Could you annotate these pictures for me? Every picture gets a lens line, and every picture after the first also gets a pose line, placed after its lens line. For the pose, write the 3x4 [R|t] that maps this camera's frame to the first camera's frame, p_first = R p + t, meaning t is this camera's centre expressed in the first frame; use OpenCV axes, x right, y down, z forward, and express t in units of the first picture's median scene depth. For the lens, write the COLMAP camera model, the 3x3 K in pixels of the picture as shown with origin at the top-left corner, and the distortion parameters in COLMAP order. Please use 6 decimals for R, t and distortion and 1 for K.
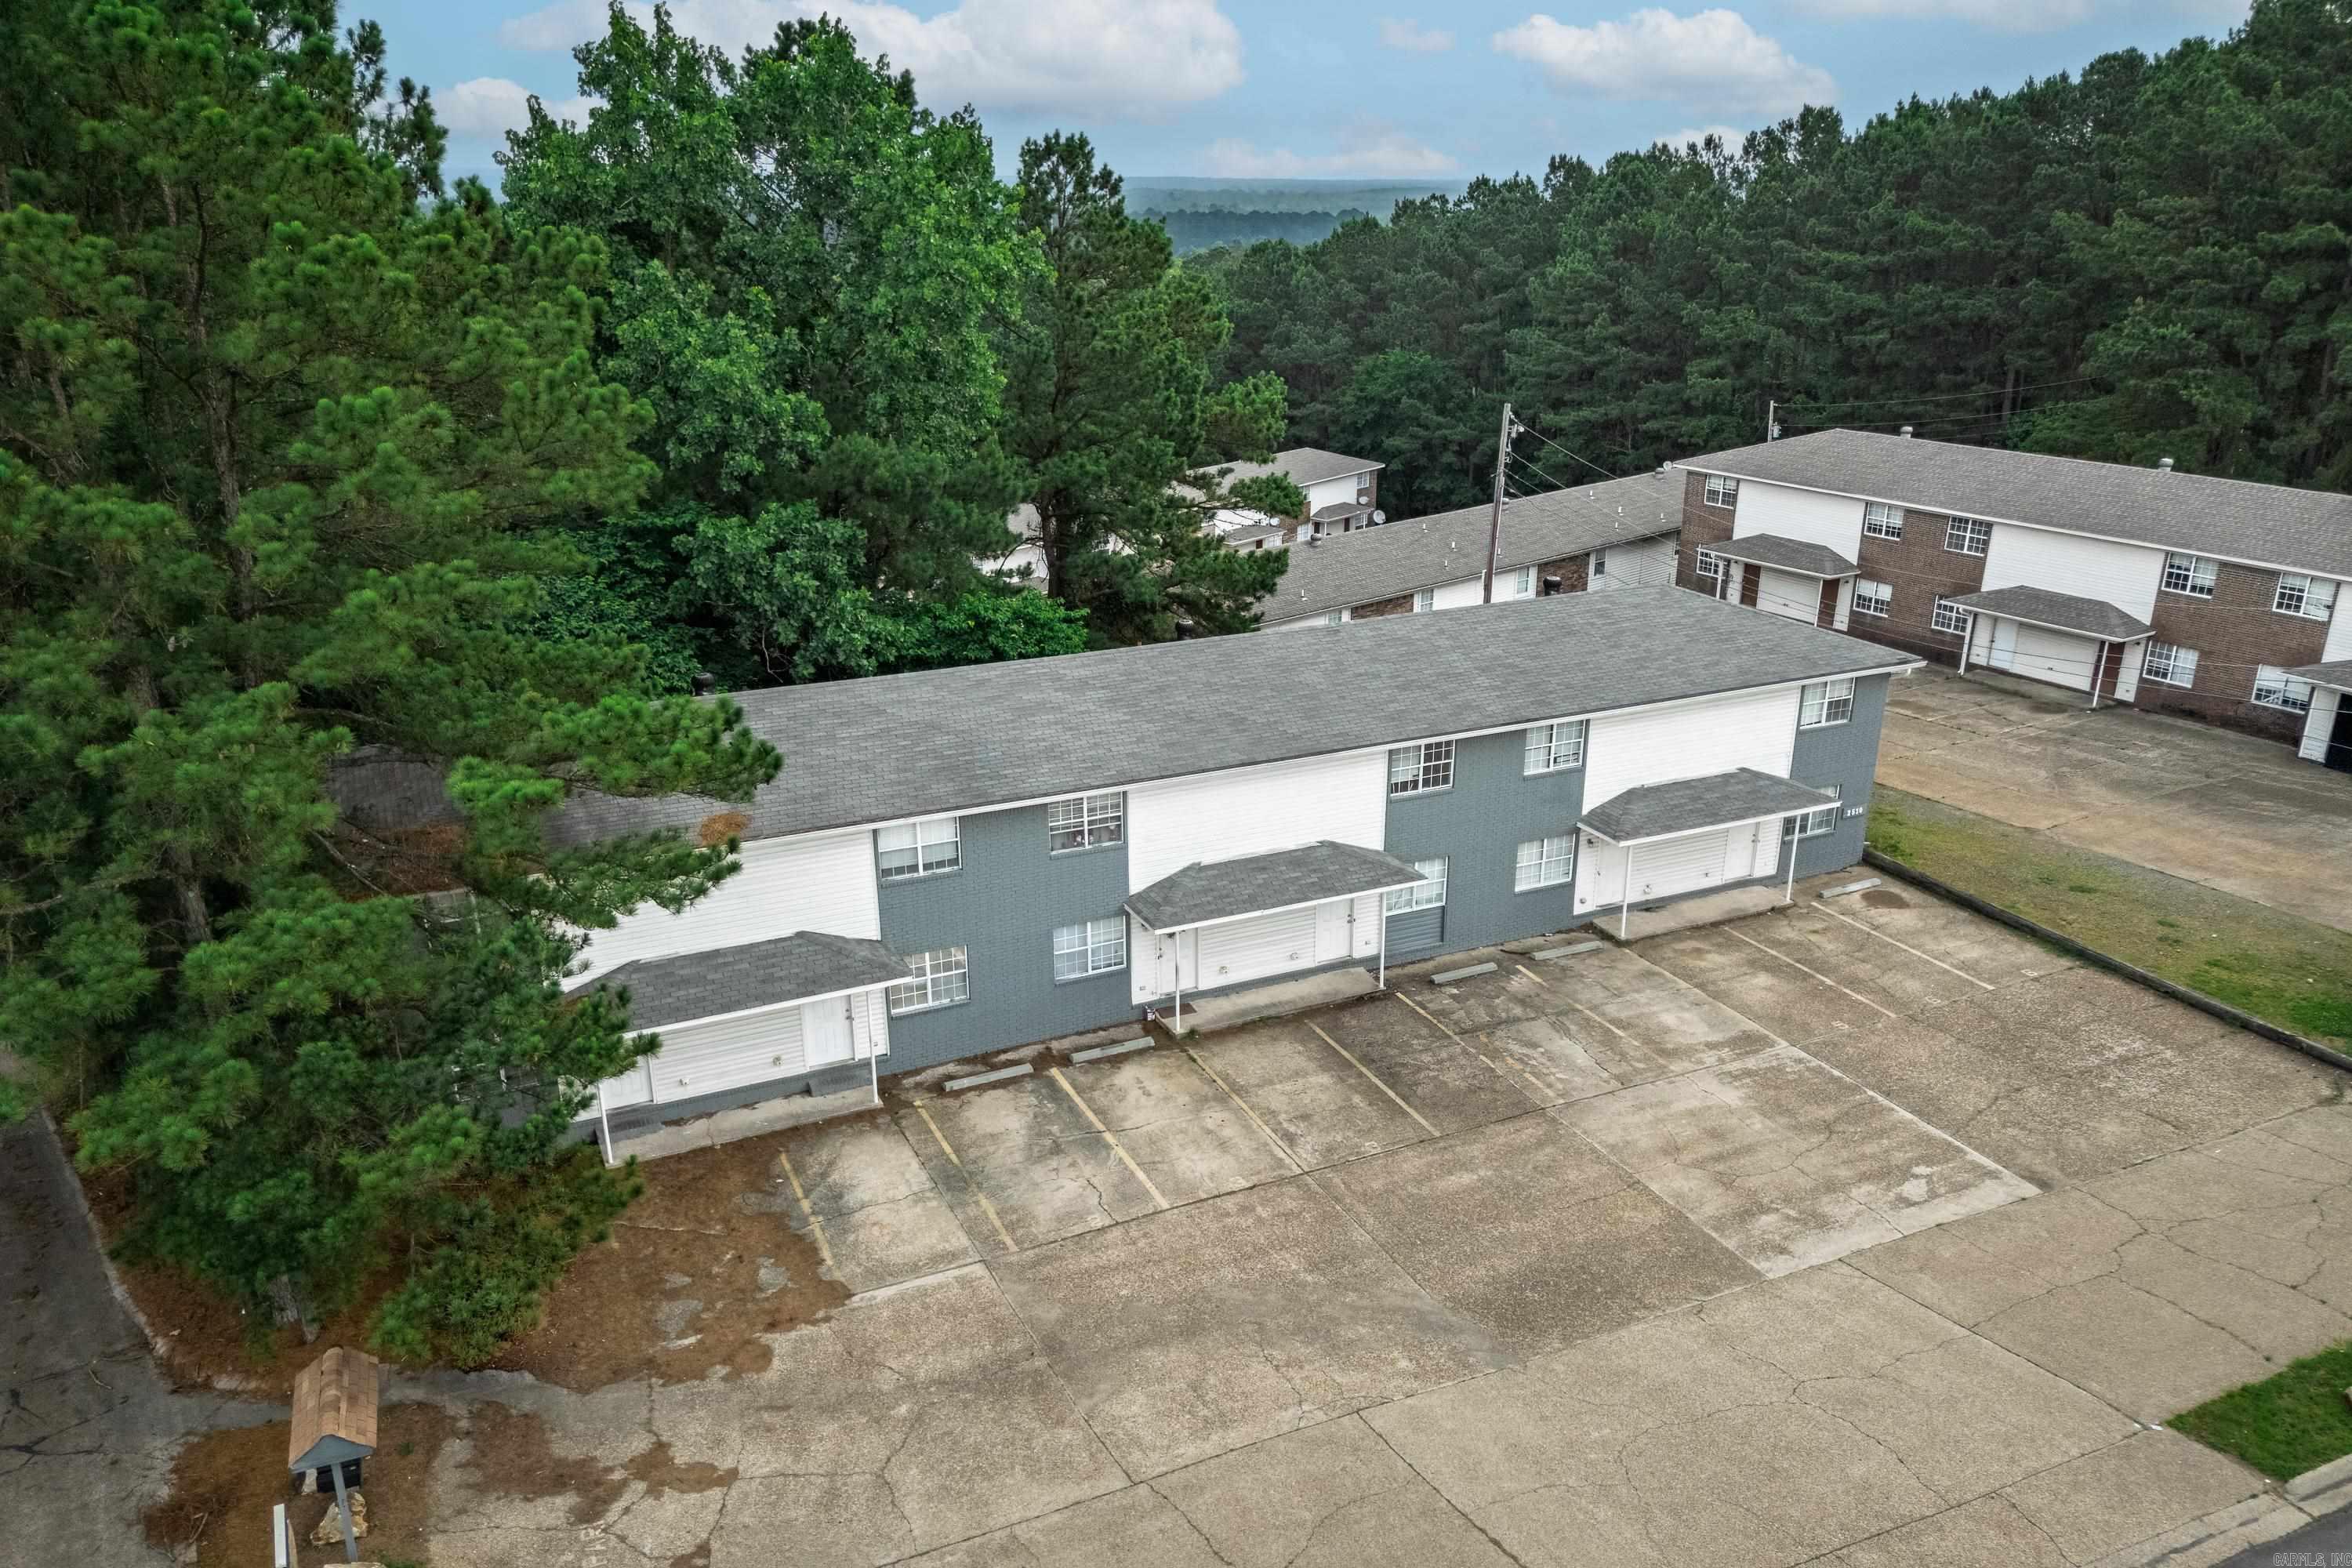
lens RADIAL K [[1740.9, 0, 1174.9], [0, 1740.9, 865.9], [0, 0, 1]] dist [0.062192, -0.048908]
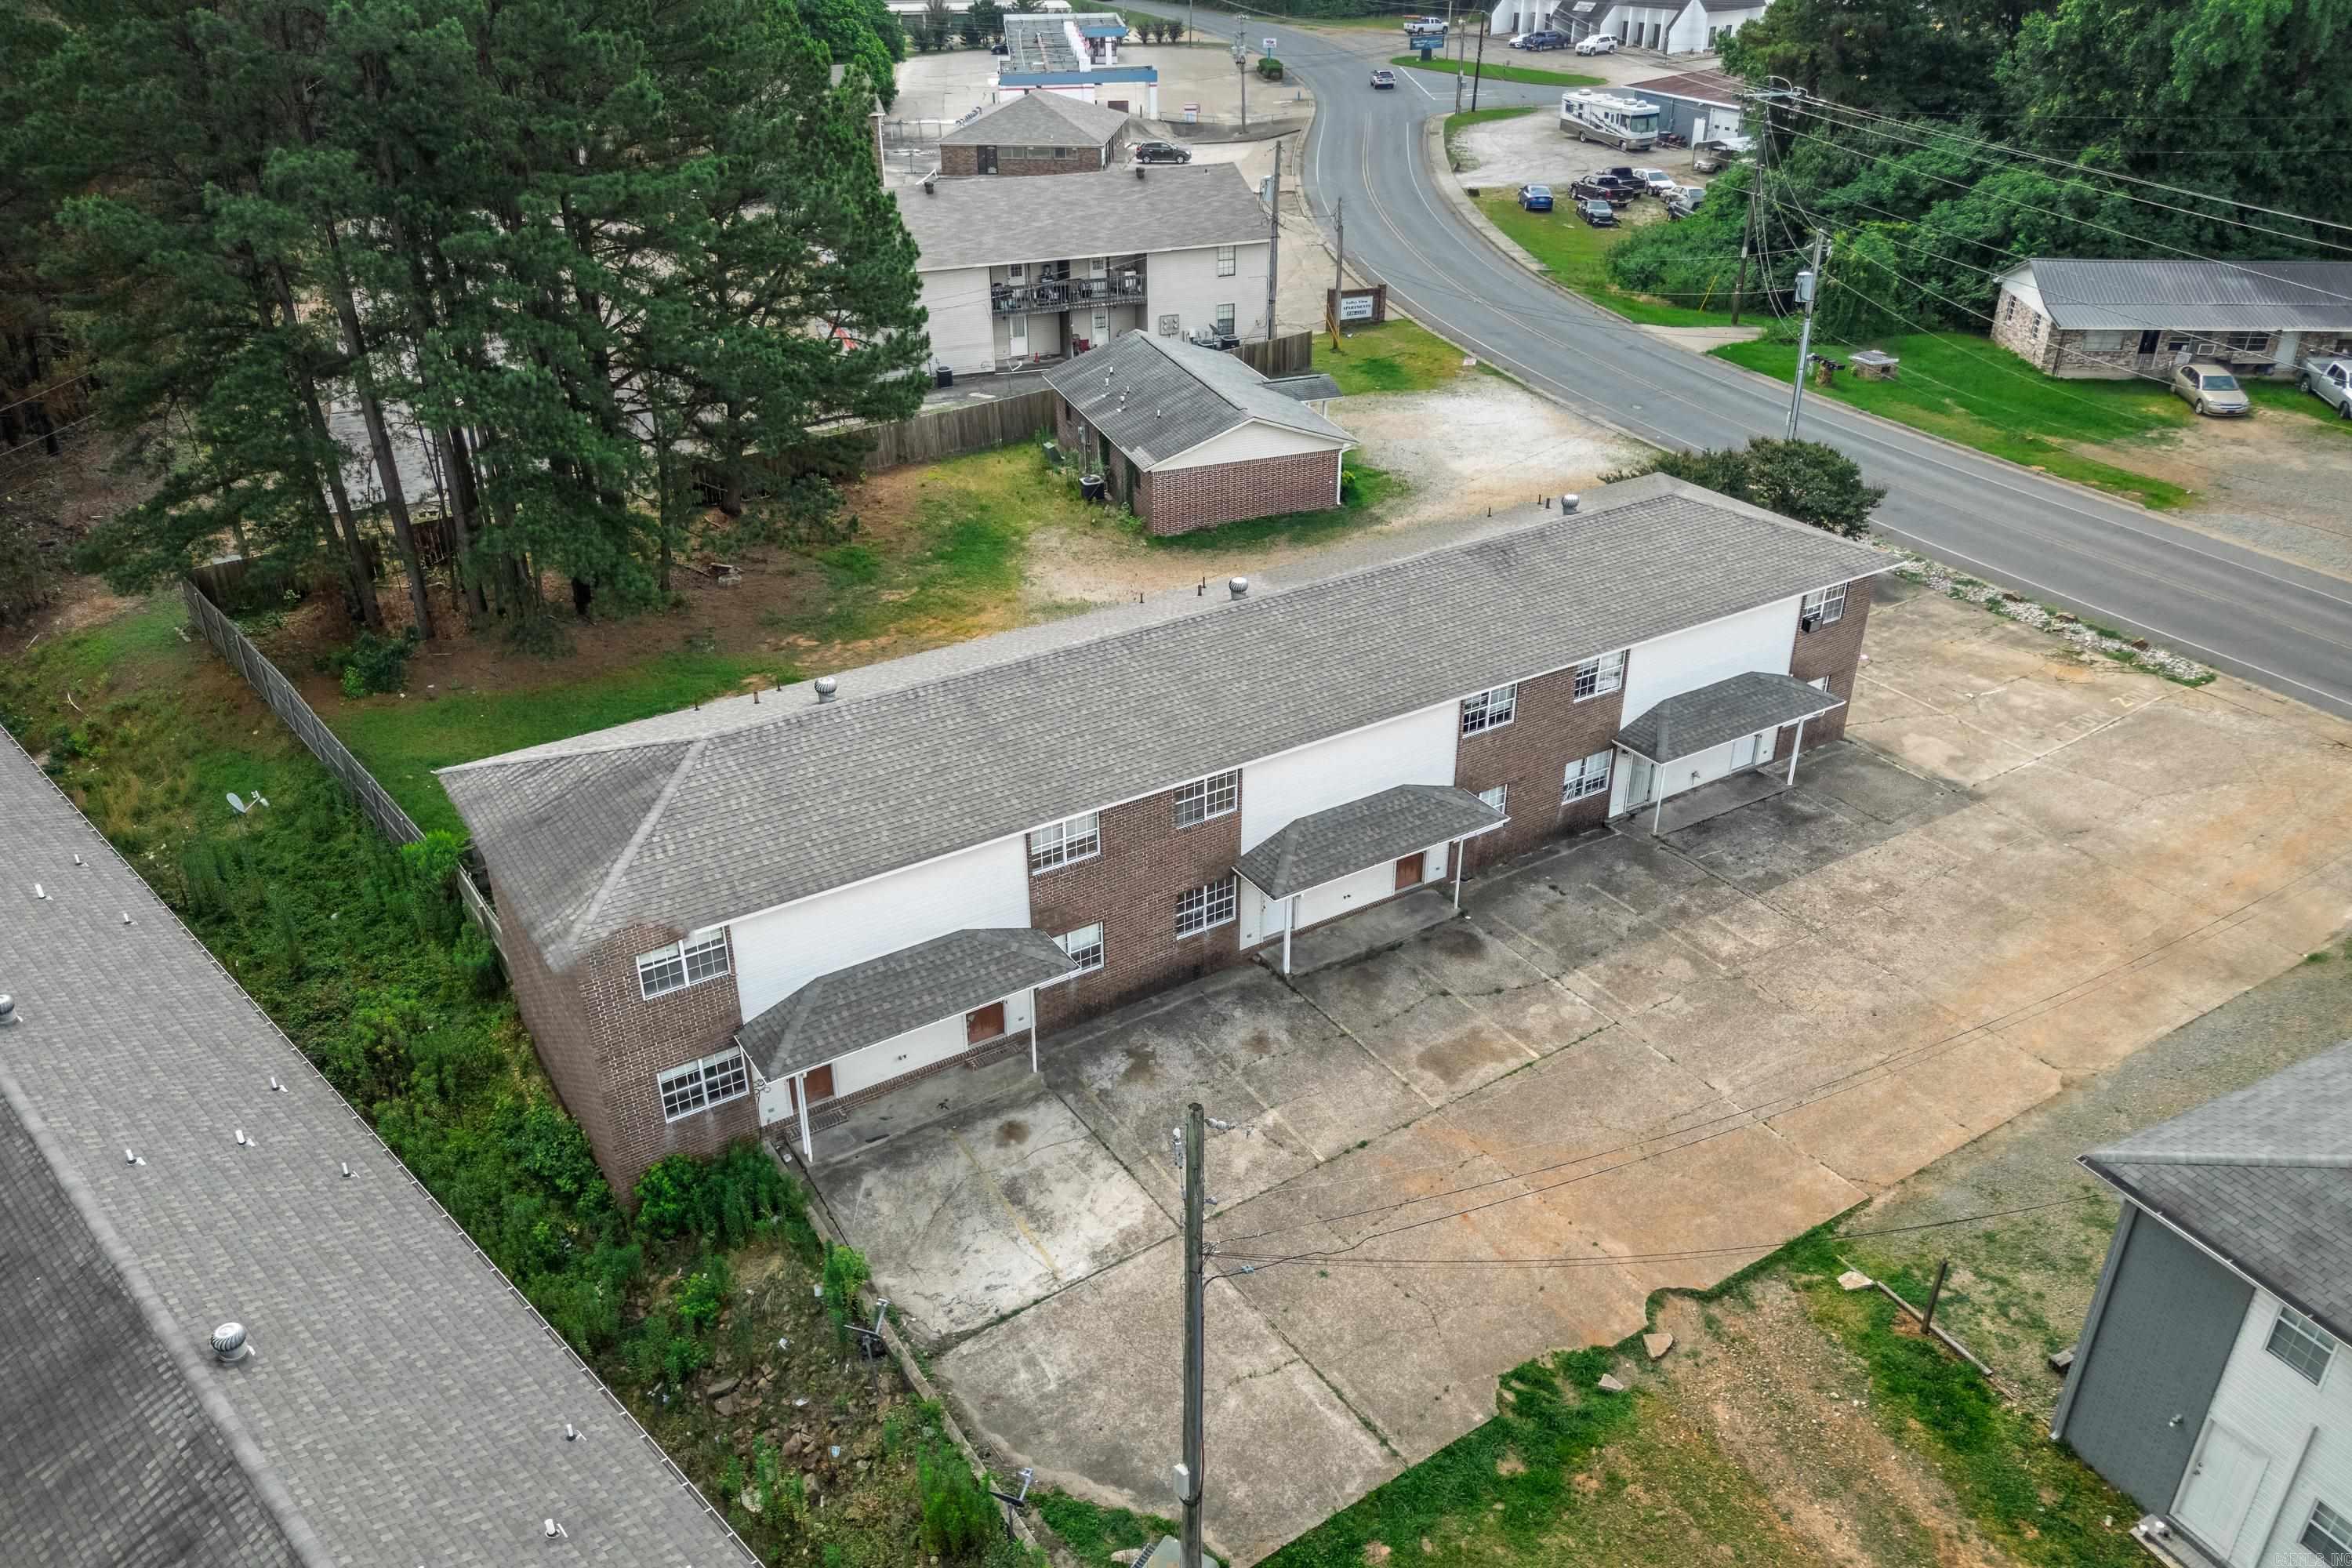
lens RADIAL K [[1740.9, 0, 1183.3], [0, 1740.9, 829.0], [0, 0, 1]] dist [0.062192, -0.048908]
pose [[-0.045538, -0.488885, 0.871159, -0.130547], [0.369543, 0.801956, 0.469367, -0.730827], [-0.928097, 0.343305, 0.144145, 1.449824]]
